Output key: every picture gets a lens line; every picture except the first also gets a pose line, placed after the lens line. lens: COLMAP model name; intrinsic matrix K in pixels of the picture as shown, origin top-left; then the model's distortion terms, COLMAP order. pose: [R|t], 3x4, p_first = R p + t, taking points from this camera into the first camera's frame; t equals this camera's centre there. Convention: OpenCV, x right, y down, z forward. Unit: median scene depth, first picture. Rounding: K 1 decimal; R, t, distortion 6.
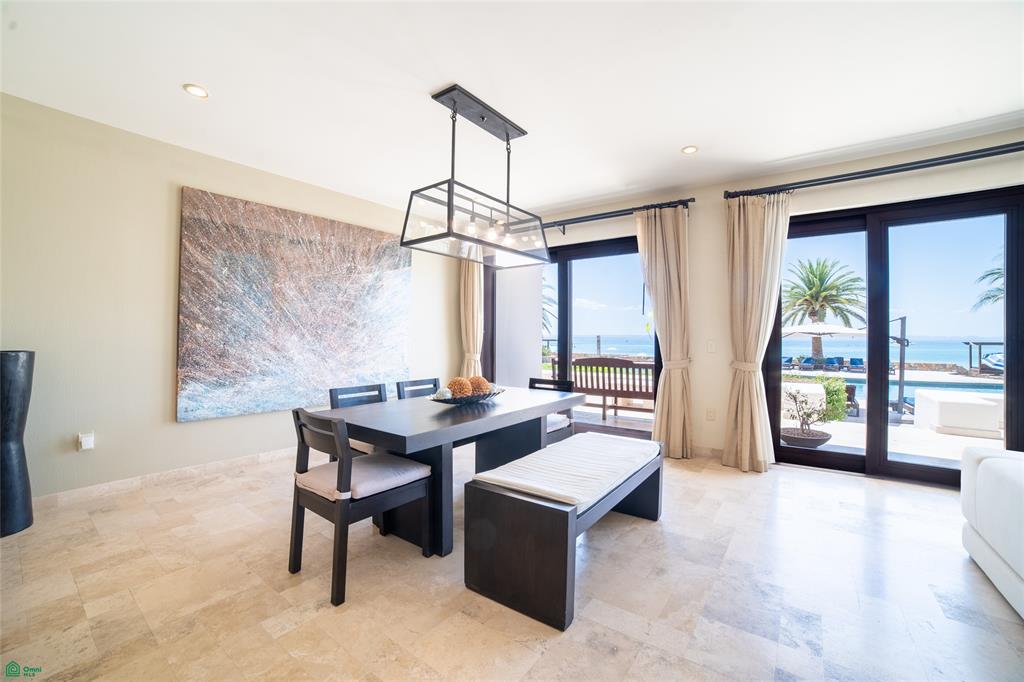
lens RADIAL K [[381.0, 0, 526.9], [0, 381.0, 337.5], [0, 0, 1]] dist [0.000828, 0.000265]
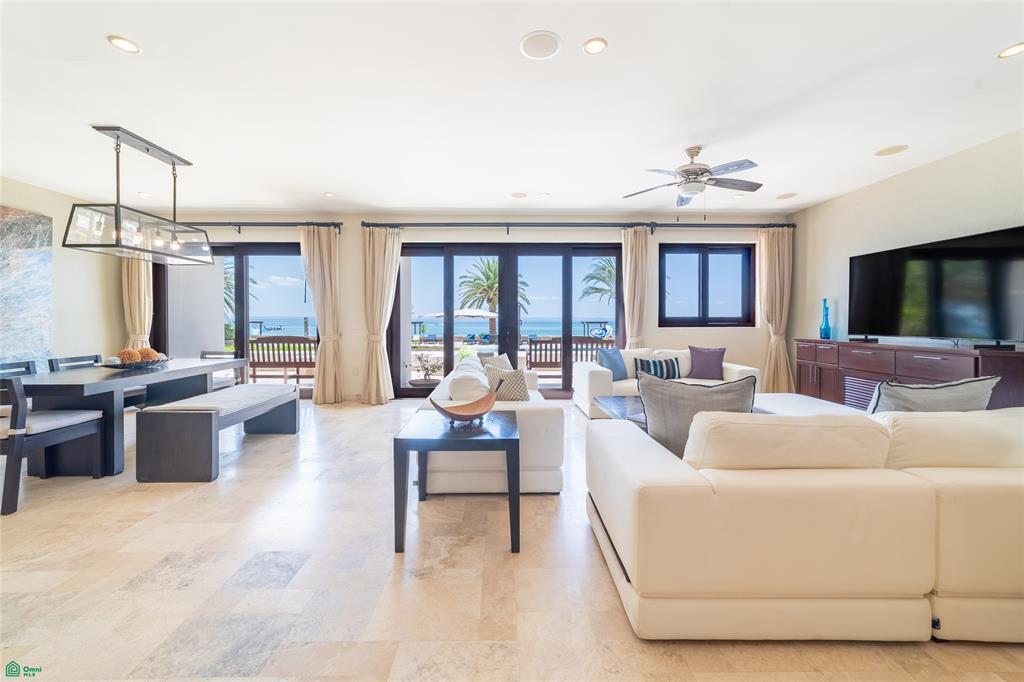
lens RADIAL K [[406.9, 0, 499.1], [0, 406.9, 324.5], [0, 0, 1]] dist [-0.001396, 0.008372]
pose [[0.833372, -0.009995, 0.552621, 0.091609], [0.002904, 0.999902, 0.013705, 0.001777], [-0.552704, -0.009817, 0.833320, -0.719239]]
